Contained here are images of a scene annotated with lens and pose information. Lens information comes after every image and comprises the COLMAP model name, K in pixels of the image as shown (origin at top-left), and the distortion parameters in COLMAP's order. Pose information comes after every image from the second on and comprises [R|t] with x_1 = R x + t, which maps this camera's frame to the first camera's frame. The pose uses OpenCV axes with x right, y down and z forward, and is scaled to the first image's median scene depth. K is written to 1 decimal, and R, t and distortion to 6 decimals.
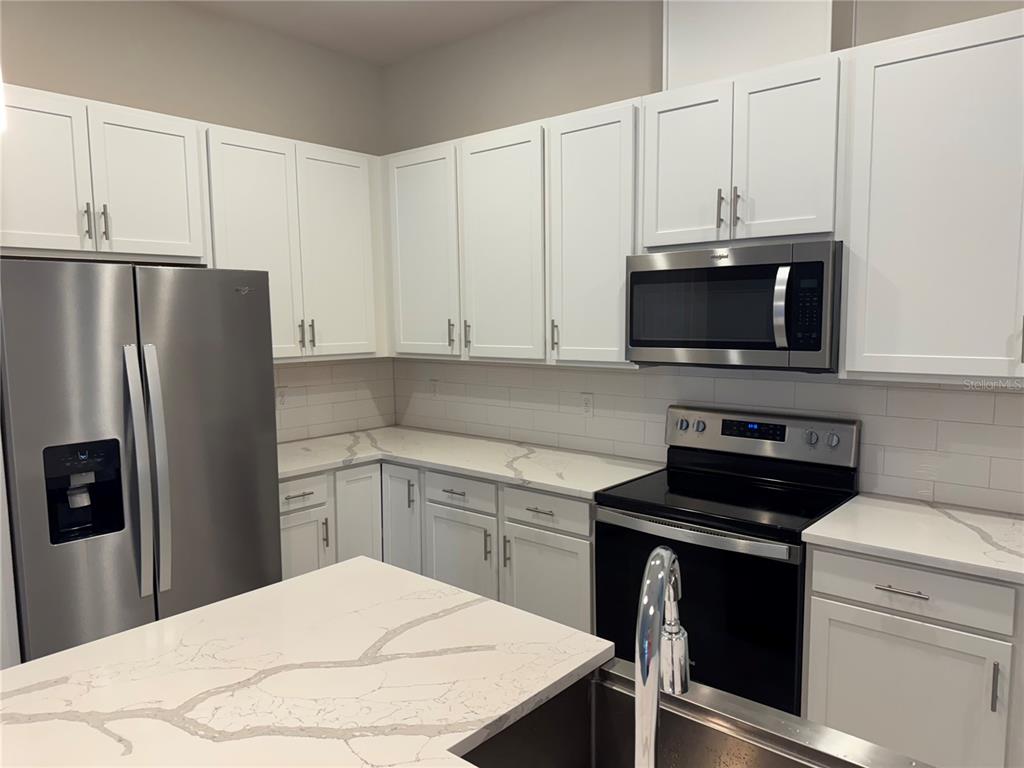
lens RADIAL K [[711.7, 0, 512.0], [0, 711.7, 384.0], [0, 0, 1]] dist [-0.005728, -0.003203]
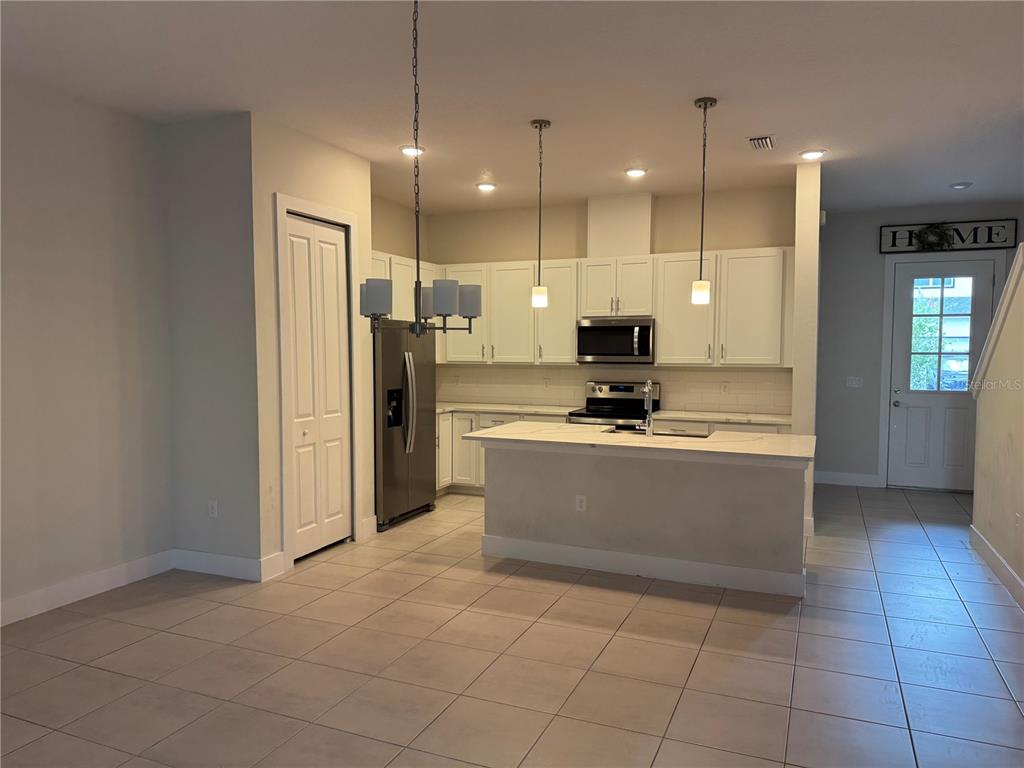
lens RADIAL K [[711.7, 0, 512.0], [0, 711.7, 384.0], [0, 0, 1]] dist [-0.005728, -0.003203]
pose [[0.946073, -0.003323, 0.323937, -0.888196], [0.019625, 0.998699, -0.047073, 0.164648], [-0.323359, 0.050892, 0.944907, -1.332318]]
